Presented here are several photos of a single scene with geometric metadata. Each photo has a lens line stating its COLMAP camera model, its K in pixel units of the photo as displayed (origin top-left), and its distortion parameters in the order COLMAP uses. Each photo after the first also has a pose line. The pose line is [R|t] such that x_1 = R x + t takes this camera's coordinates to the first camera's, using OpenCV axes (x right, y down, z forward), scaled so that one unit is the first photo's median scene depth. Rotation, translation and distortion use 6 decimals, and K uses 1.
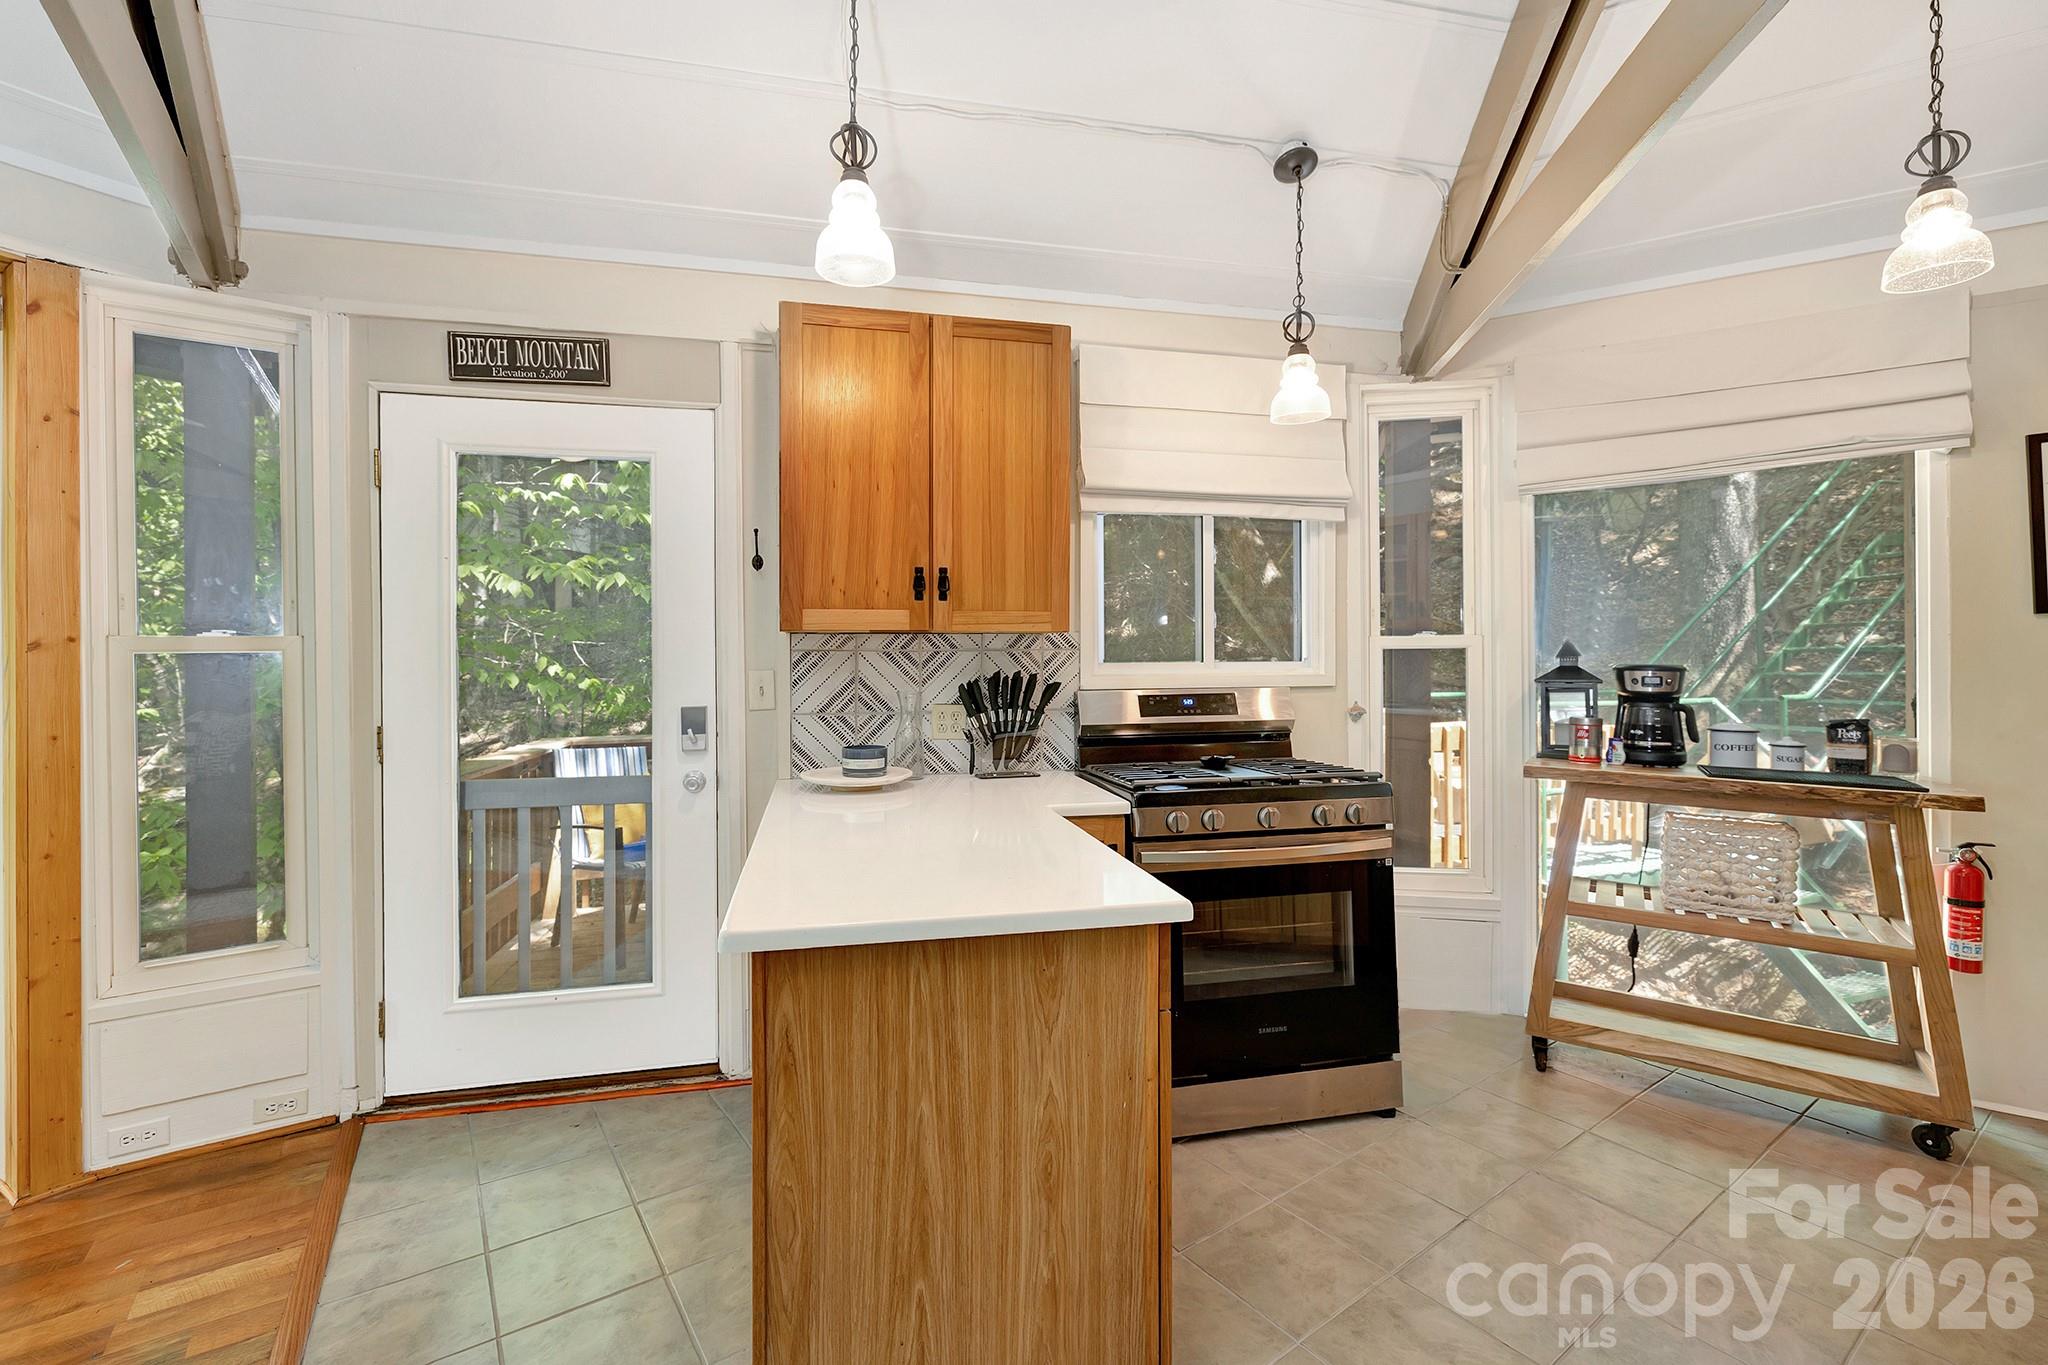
lens RADIAL K [[860.2, 0, 1033.1], [0, 860.2, 647.9], [0, 0, 1]] dist [-0.000332, -0.000222]
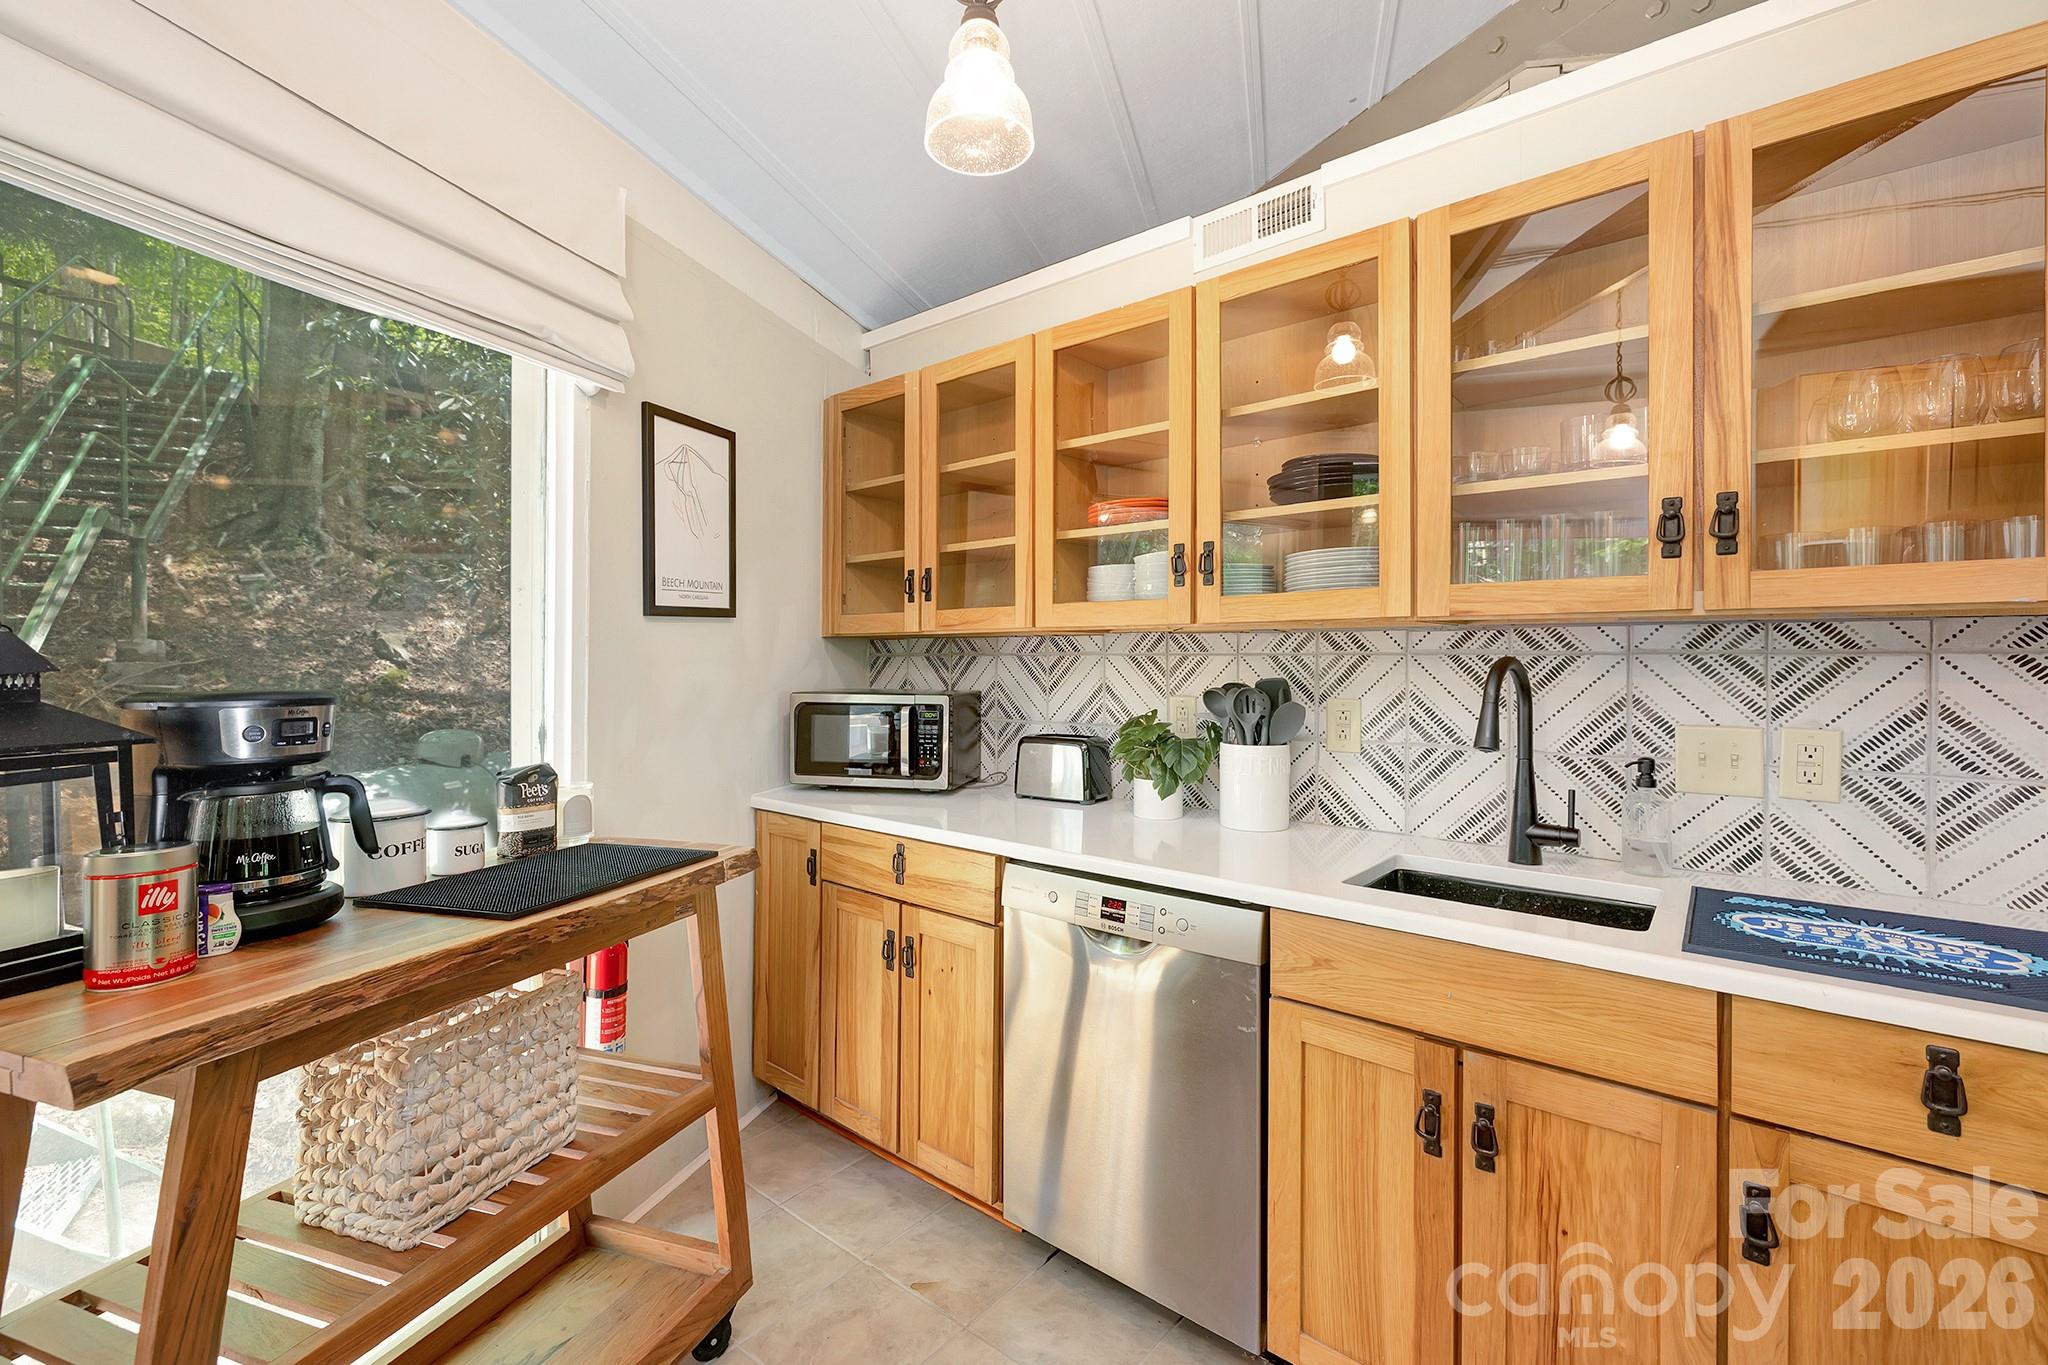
lens RADIAL K [[887.9, 0, 1018.7], [0, 887.9, 654.8], [0, 0, 1]] dist [0.002837, 0.000242]
pose [[-0.242301, 0.007370, 0.970173, 0.206546], [-0.012070, 0.999871, -0.010610, 0.001803], [-0.970126, -0.014281, -0.242180, 0.750688]]
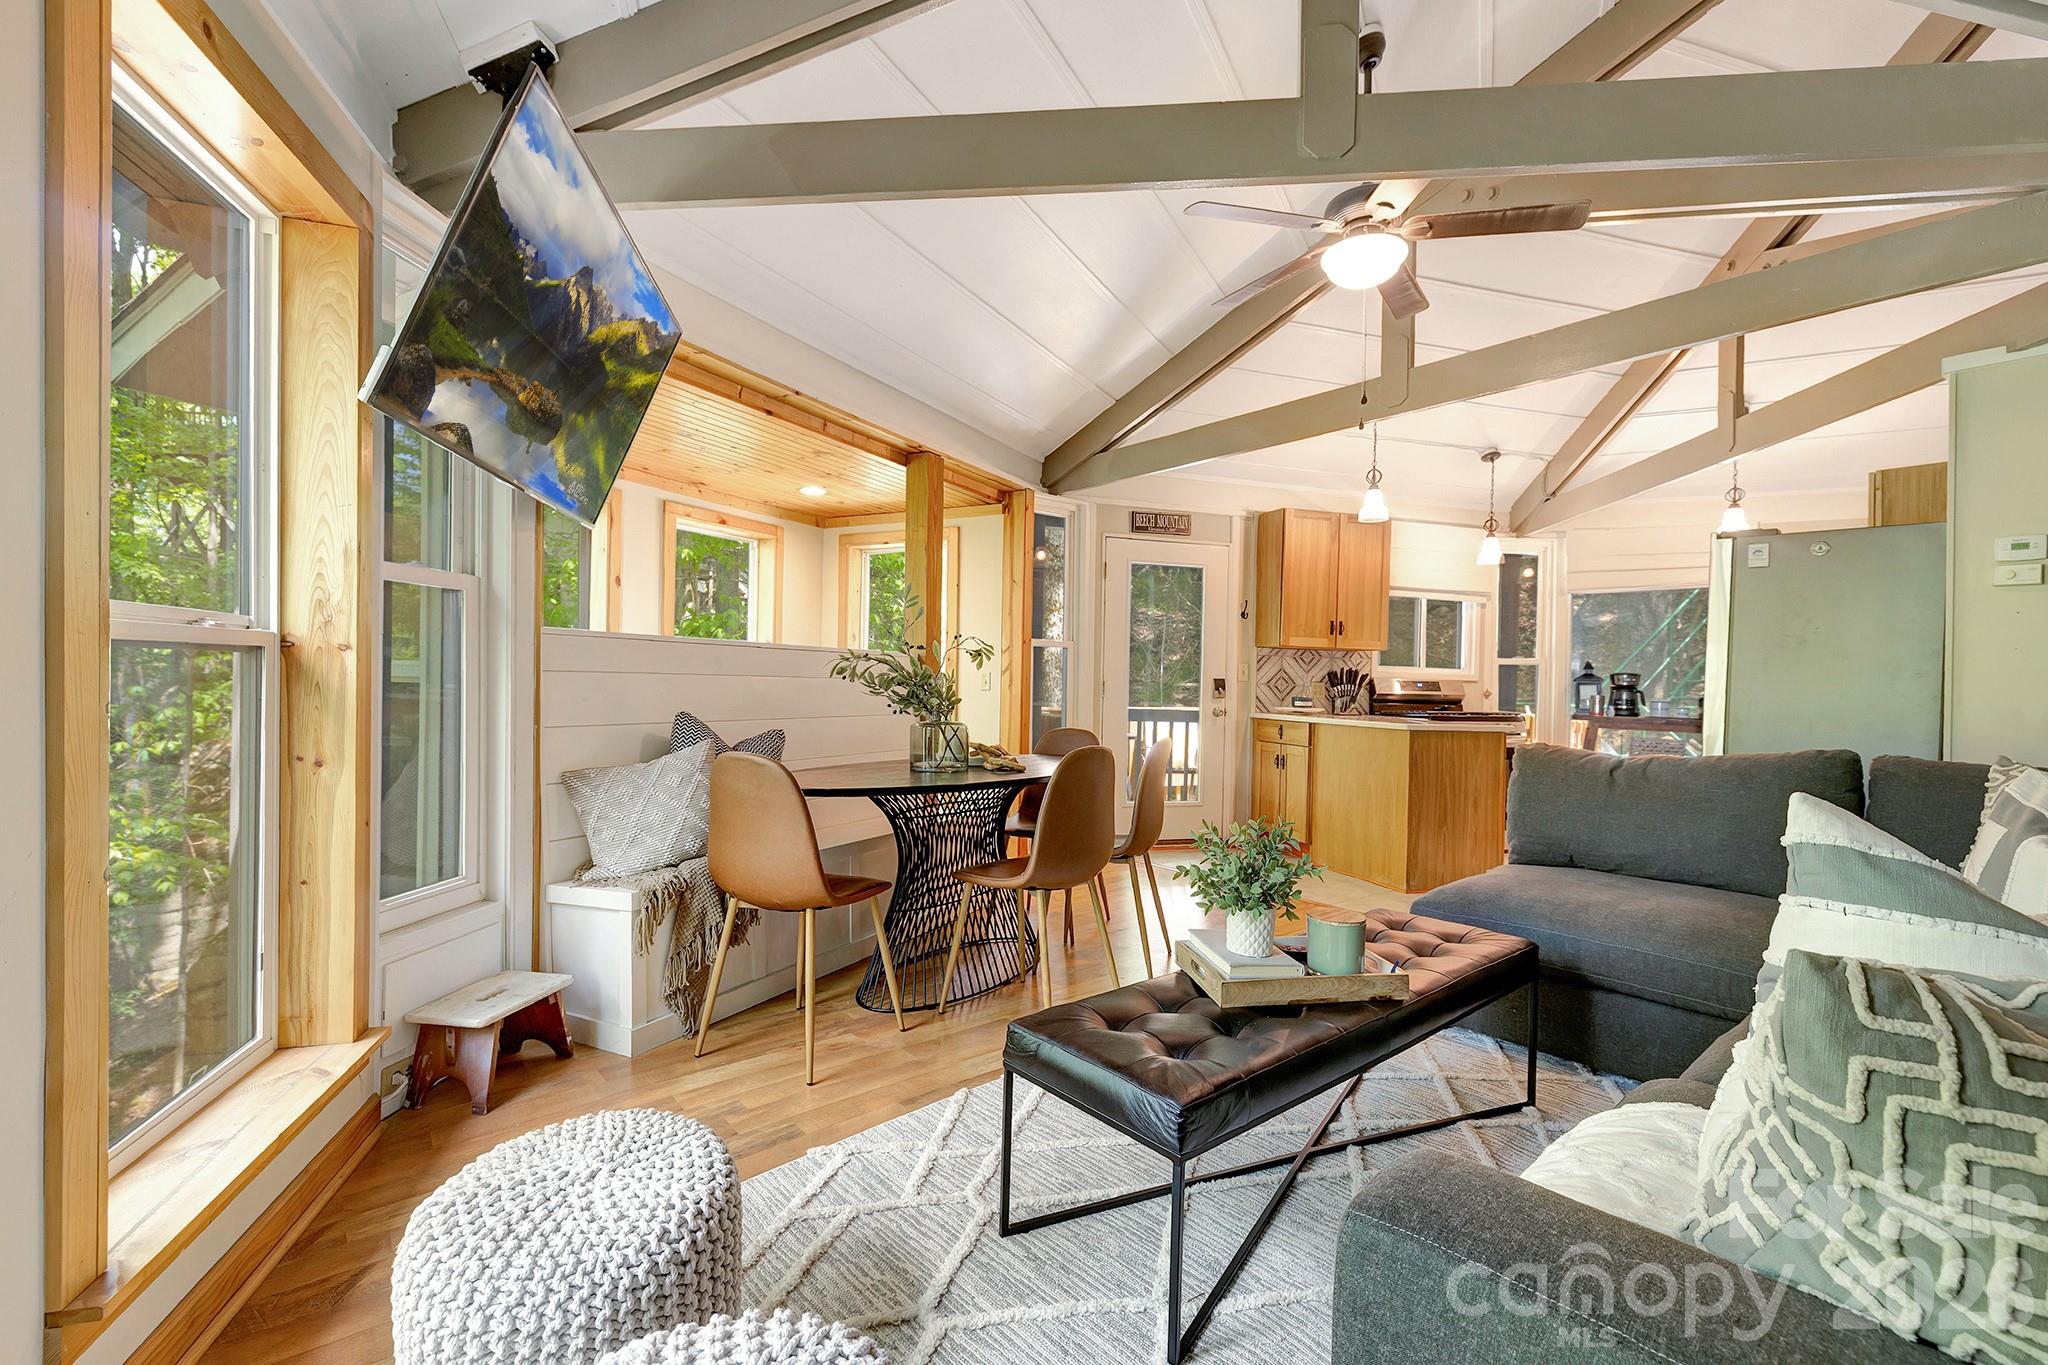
lens RADIAL K [[870.7, 0, 1016.8], [0, 870.7, 680.7], [0, 0, 1]] dist [0.001041, -0.000012]
pose [[0.997891, 0.029813, 0.057665, -1.020233], [-0.030000, 0.999547, 0.002377, 0.081866], [-0.057568, -0.004102, 0.998333, -1.207007]]
